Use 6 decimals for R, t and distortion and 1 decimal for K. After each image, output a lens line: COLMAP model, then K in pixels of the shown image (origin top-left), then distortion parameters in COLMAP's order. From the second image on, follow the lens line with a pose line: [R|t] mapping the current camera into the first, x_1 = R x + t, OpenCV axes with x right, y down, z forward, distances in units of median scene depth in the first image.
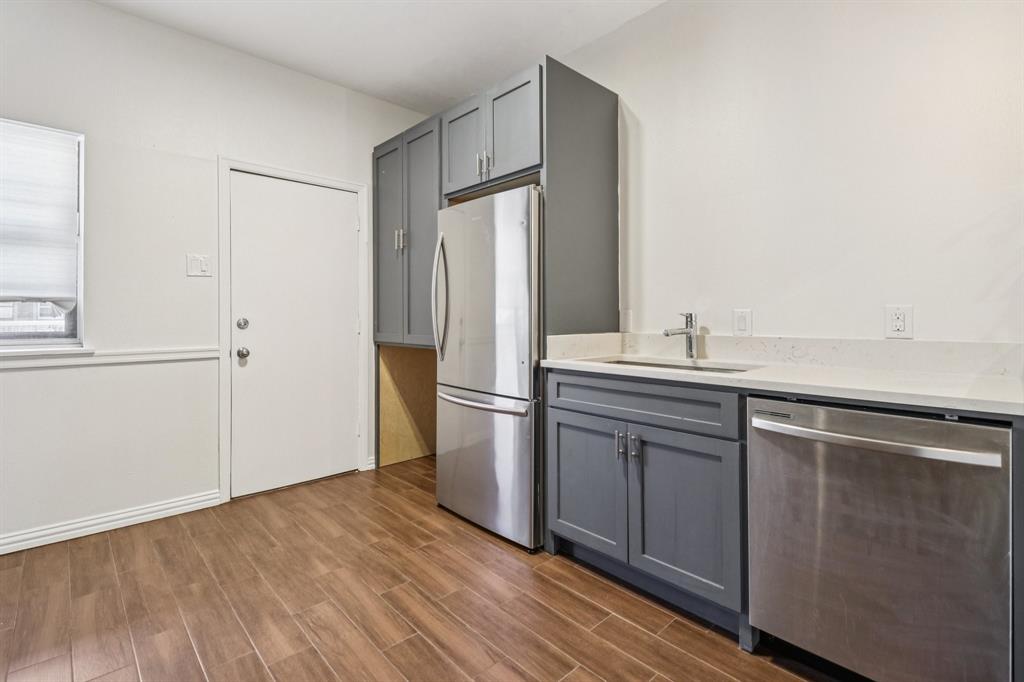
lens RADIAL K [[473.9, 0, 510.7], [0, 473.9, 312.8], [0, 0, 1]] dist [0.004018, -0.009849]
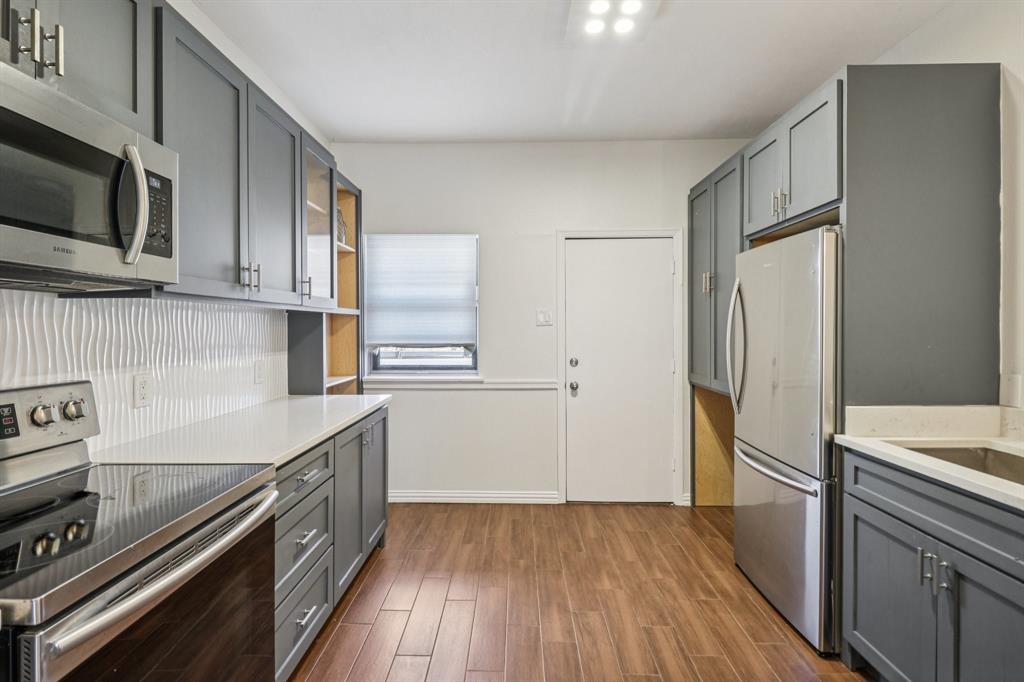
lens RADIAL K [[473.9, 0, 494.5], [0, 473.9, 324.2], [0, 0, 1]] dist [0.004018, -0.009849]
pose [[0.699049, -0.012013, -0.714973, 0.213791], [0.011475, 0.999919, -0.005582, -0.086664], [0.714982, -0.004302, 0.699130, -0.020590]]
